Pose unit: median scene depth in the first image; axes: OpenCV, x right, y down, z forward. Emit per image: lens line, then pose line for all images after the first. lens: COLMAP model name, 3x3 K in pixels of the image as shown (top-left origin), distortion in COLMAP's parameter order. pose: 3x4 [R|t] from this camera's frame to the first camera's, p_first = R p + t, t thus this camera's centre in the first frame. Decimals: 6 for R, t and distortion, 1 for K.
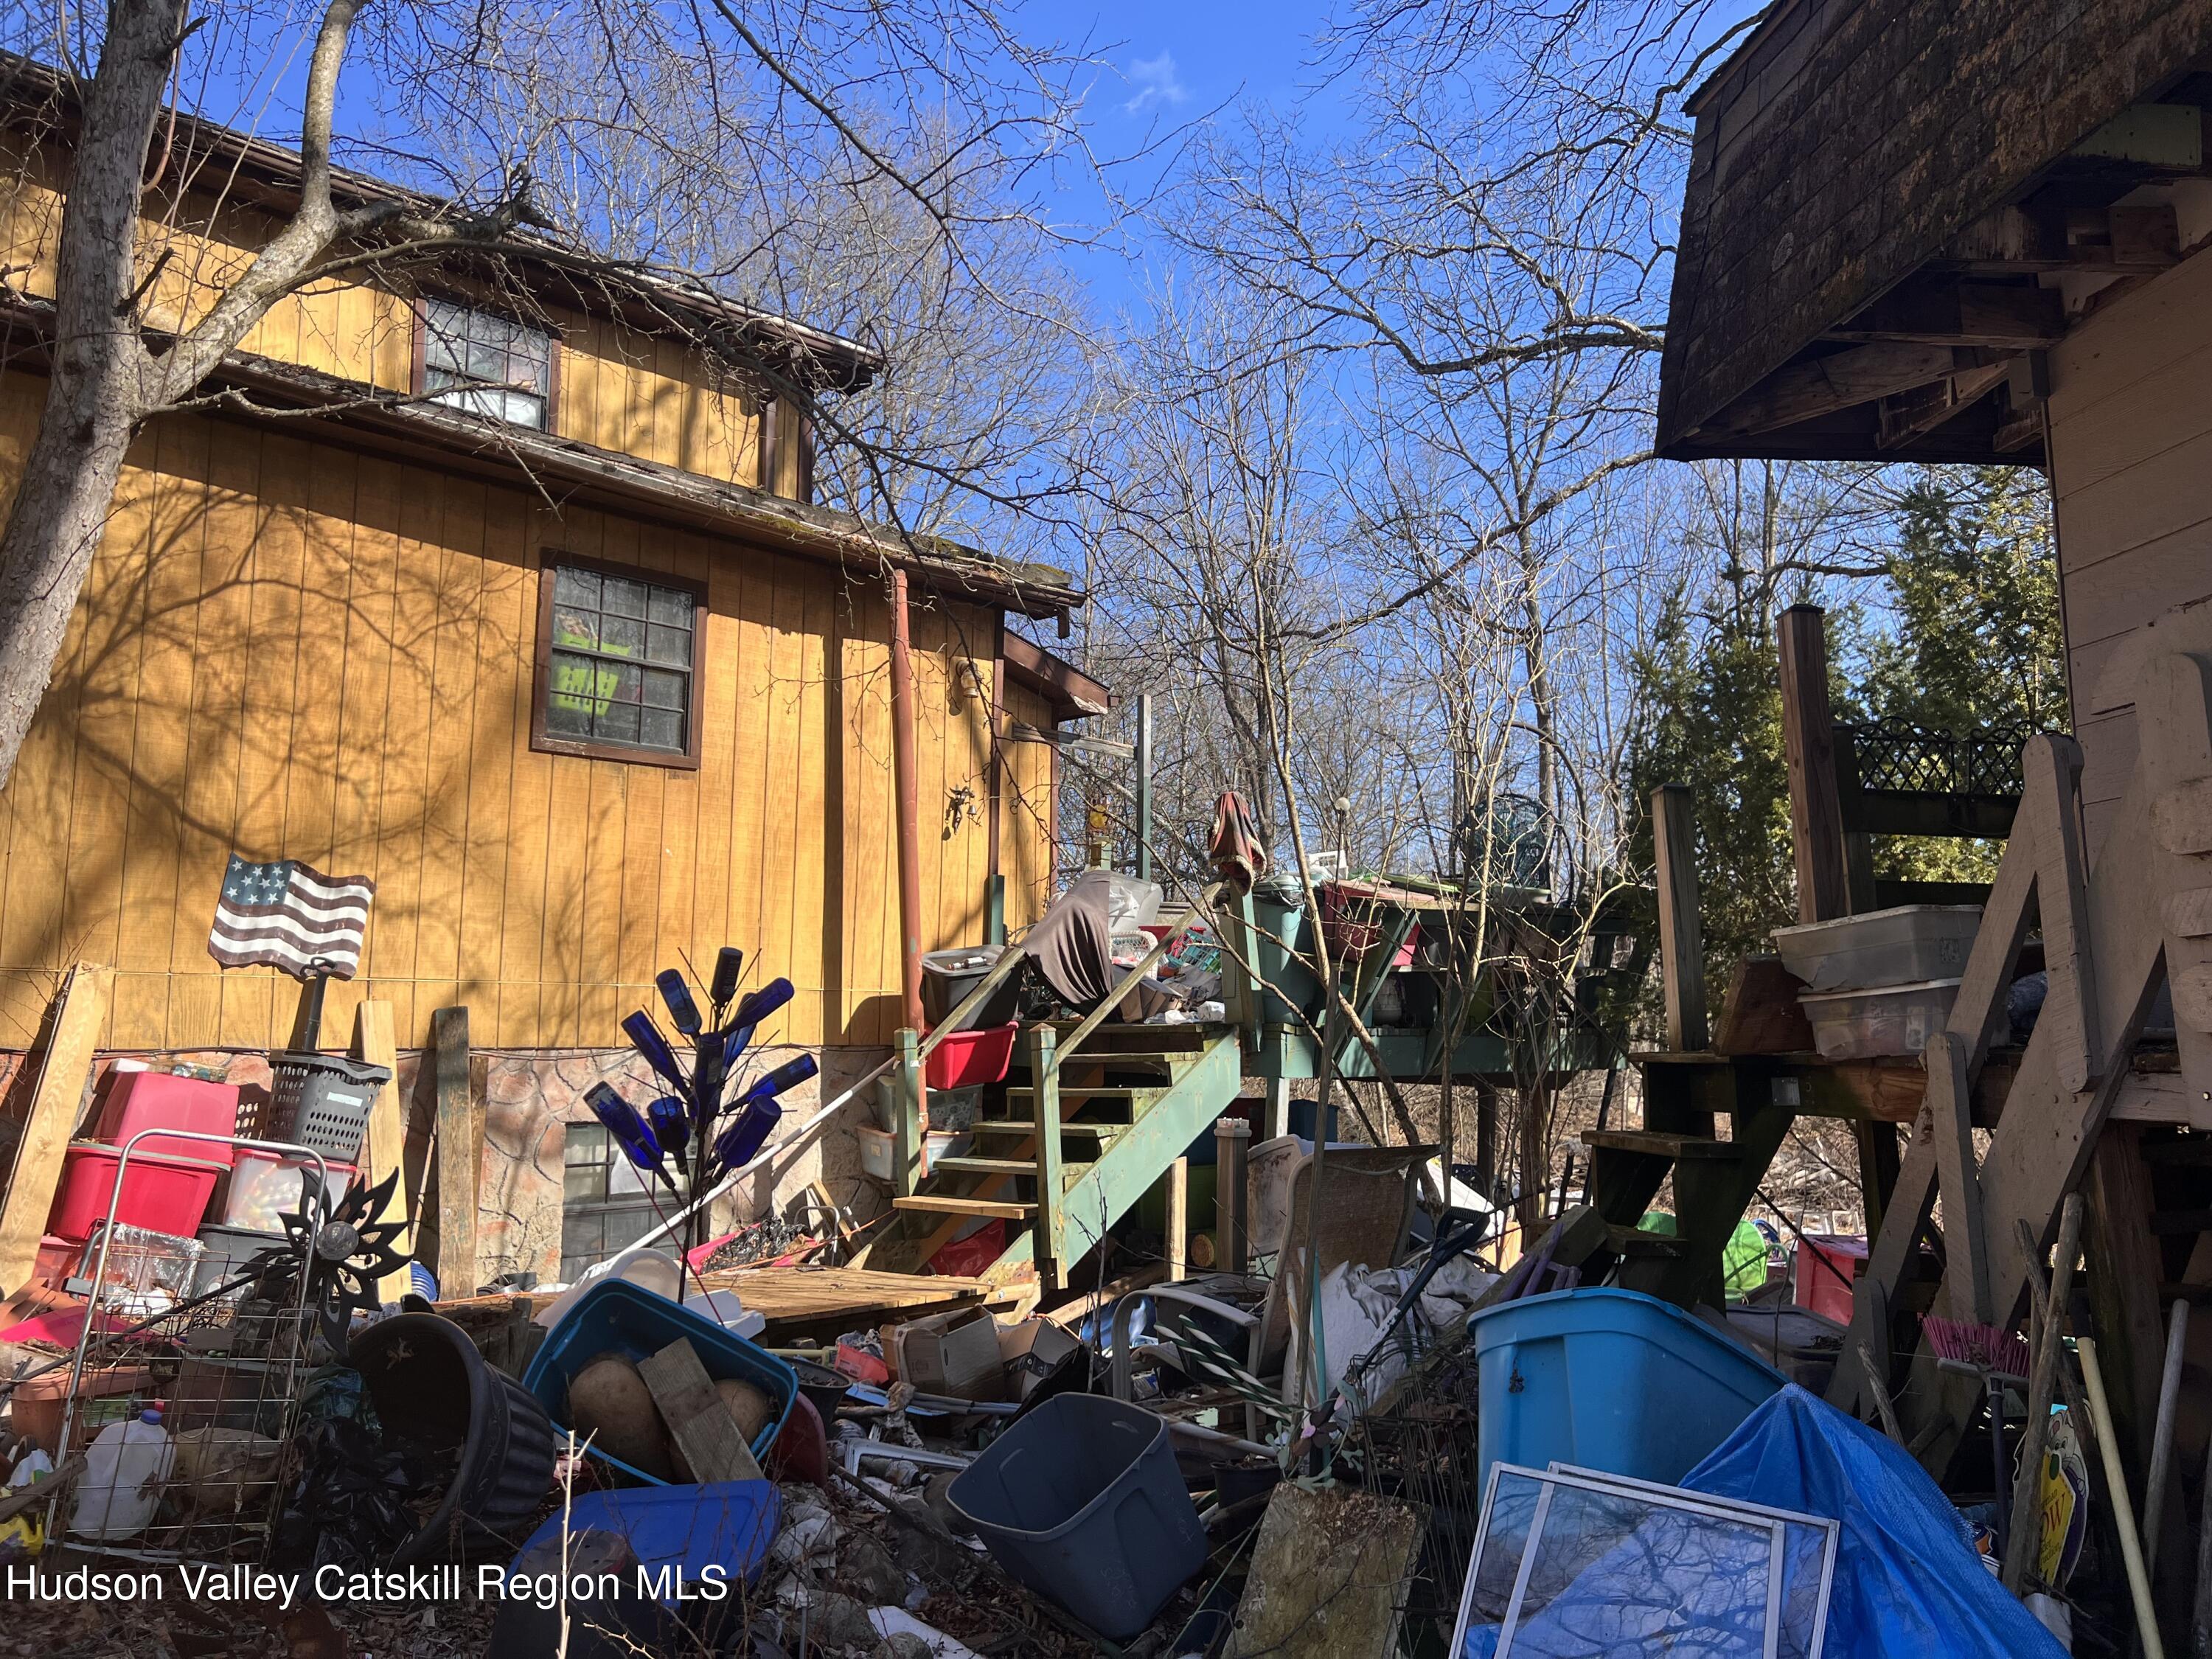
lens RADIAL K [[1648.1, 0, 1117.6], [0, 1648.1, 837.6], [0, 0, 1]] dist [0.050453, -0.058483]
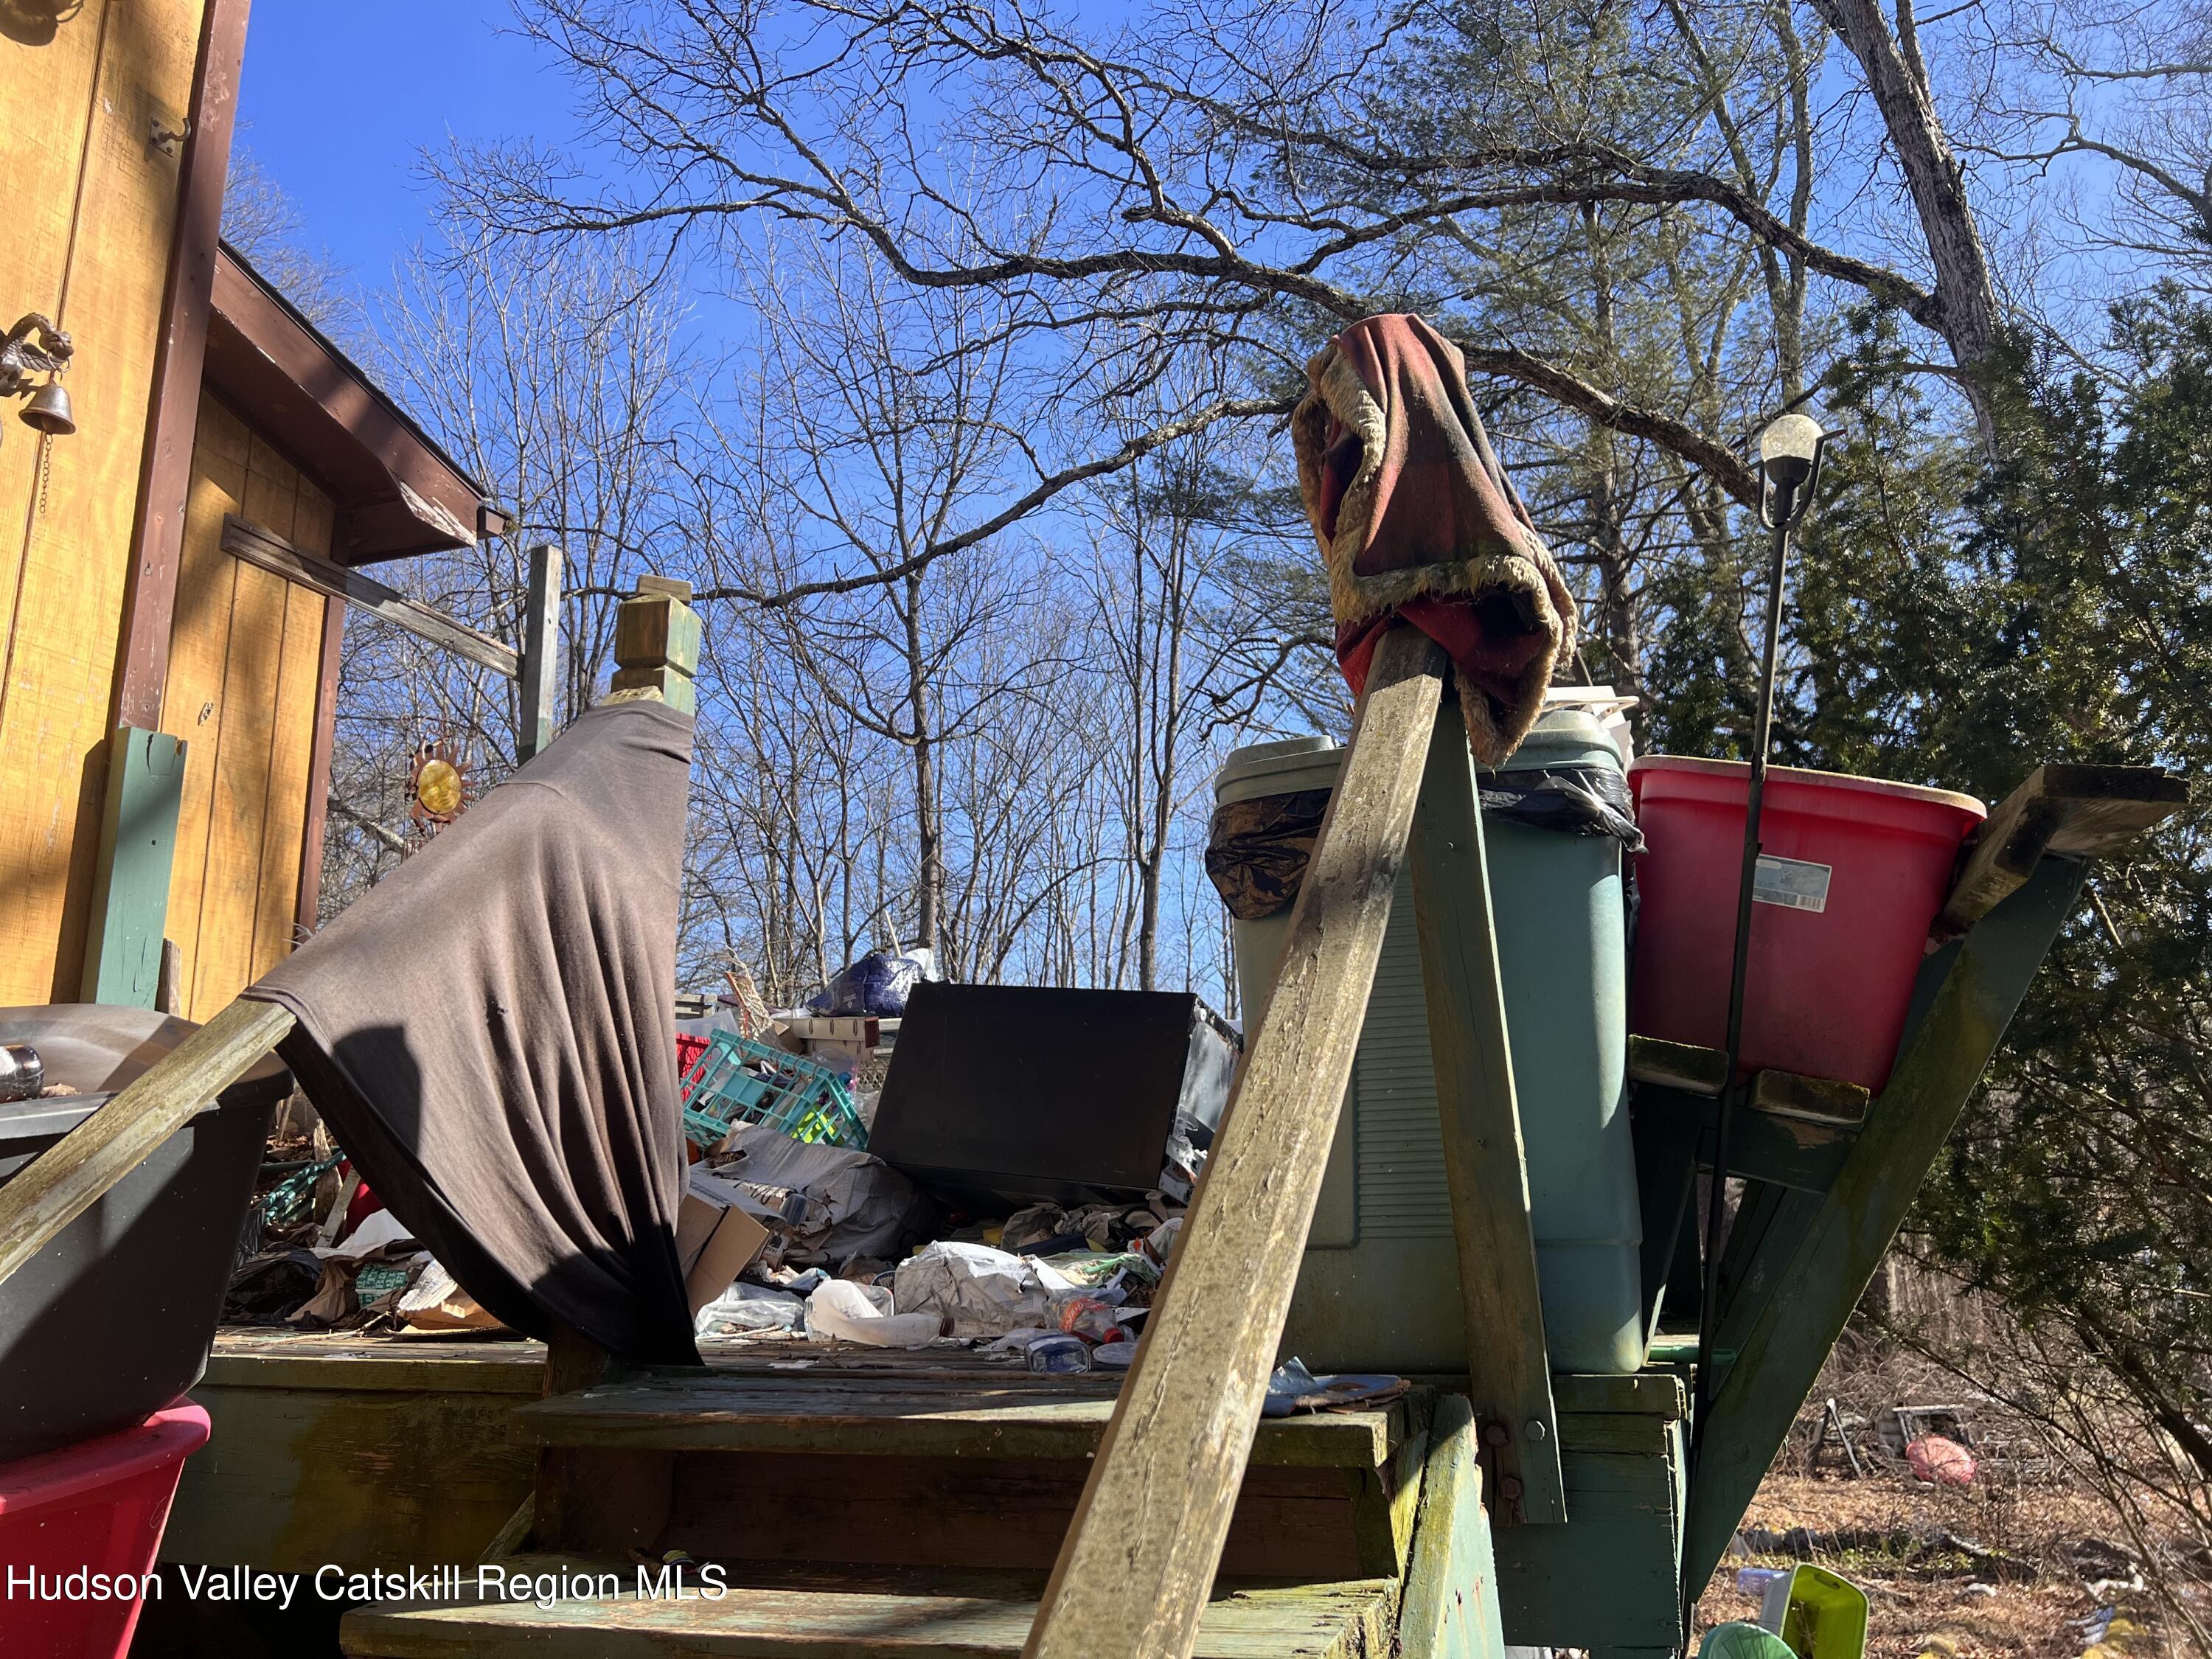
lens RADIAL K [[1648.1, 0, 1117.6], [0, 1648.1, 837.6], [0, 0, 1]] dist [0.050453, -0.058483]
pose [[0.898263, 0.076849, 0.432687, -0.048967], [-0.030007, 0.993019, -0.114074, 0.059493], [-0.438433, 0.089485, 0.894298, 0.695433]]
